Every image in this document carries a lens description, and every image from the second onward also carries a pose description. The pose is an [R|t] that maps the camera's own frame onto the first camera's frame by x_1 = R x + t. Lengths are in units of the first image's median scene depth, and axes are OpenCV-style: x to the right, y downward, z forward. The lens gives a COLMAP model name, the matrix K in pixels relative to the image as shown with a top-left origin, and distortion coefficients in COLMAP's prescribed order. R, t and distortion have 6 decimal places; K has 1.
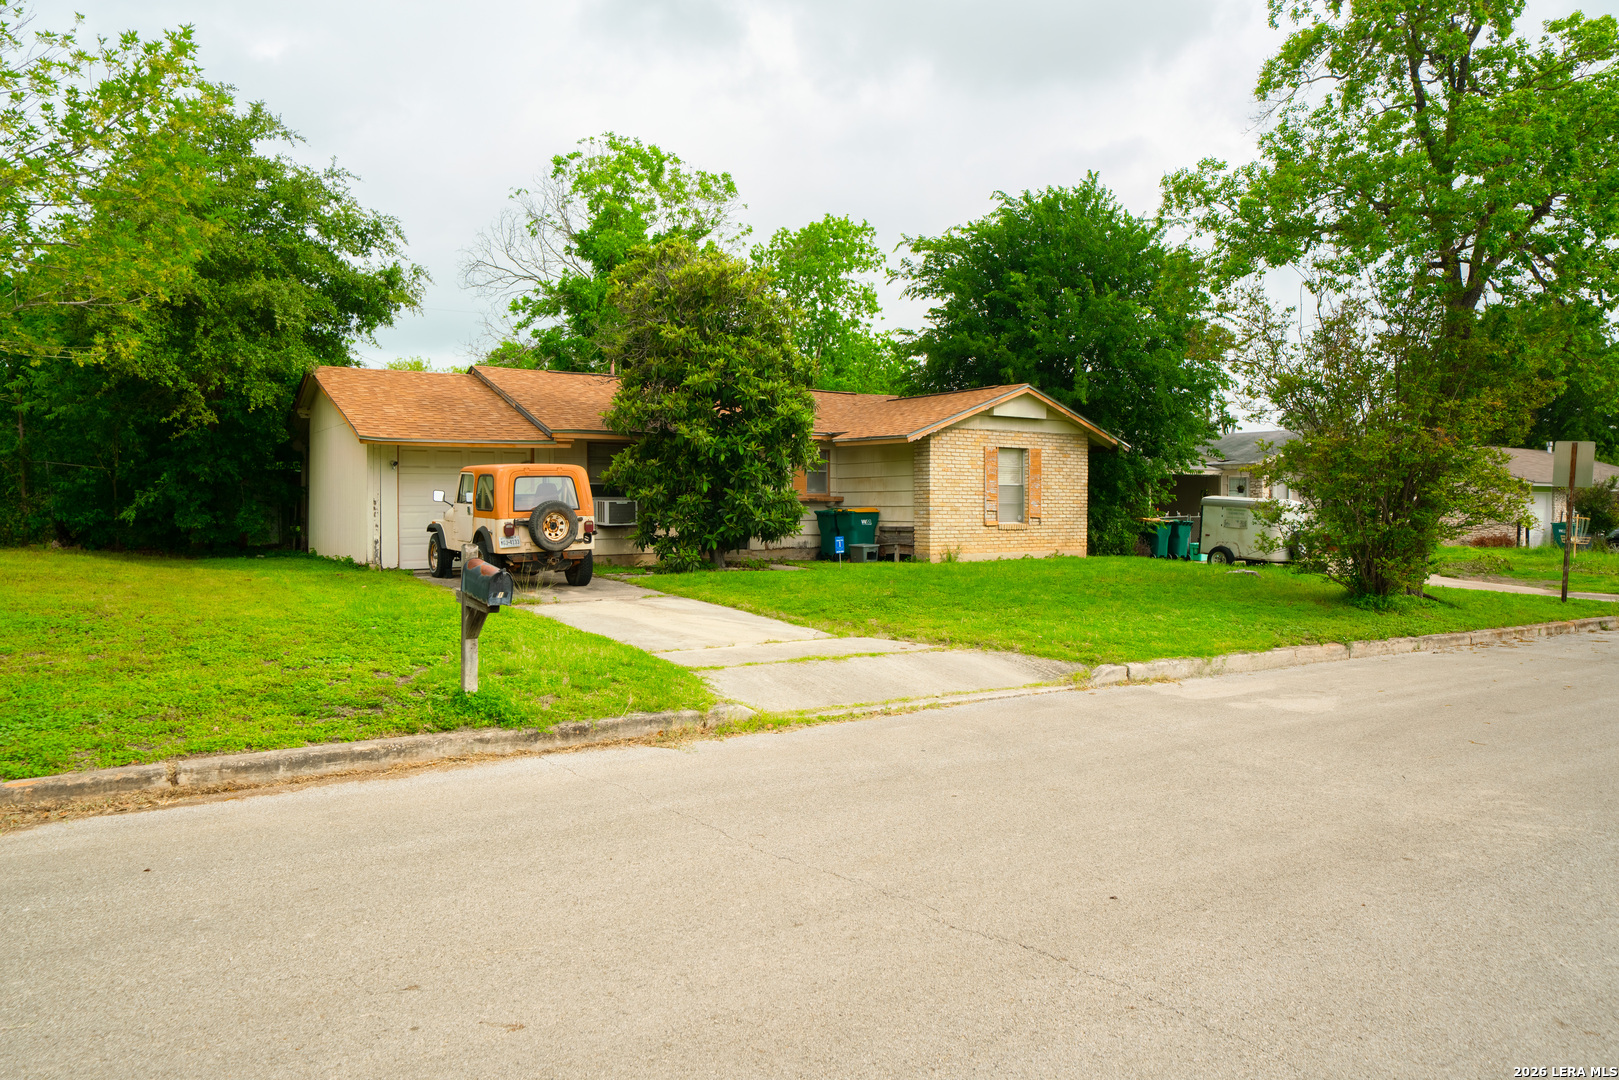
lens RADIAL K [[1108.8, 0, 809.5], [0, 1108.8, 540.0], [0, 0, 1]] dist [0.003974, 0.000386]
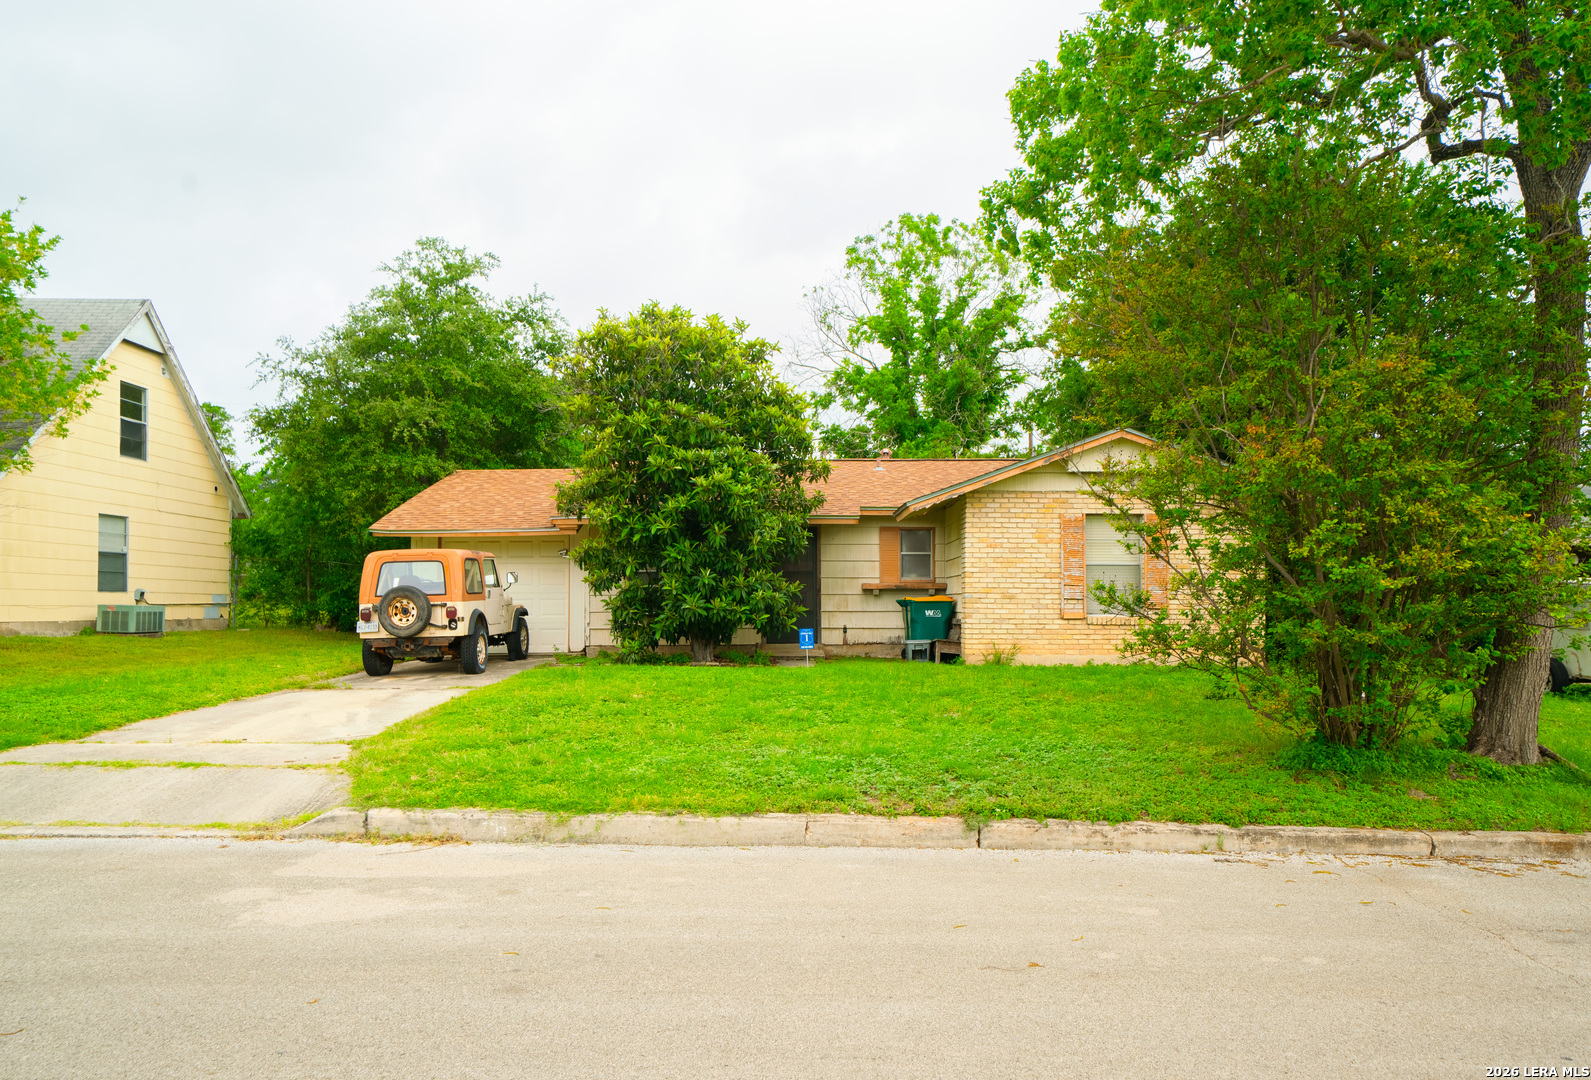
lens RADIAL K [[1085.7, 0, 795.5], [0, 1085.7, 540.0], [0, 0, 1]] dist [0.038011, 0.000587]
pose [[0.827951, -0.032593, -0.559852, 0.518570], [-0.018327, 0.996204, -0.085099, 0.000208], [0.560500, 0.080718, 0.824211, 0.344469]]
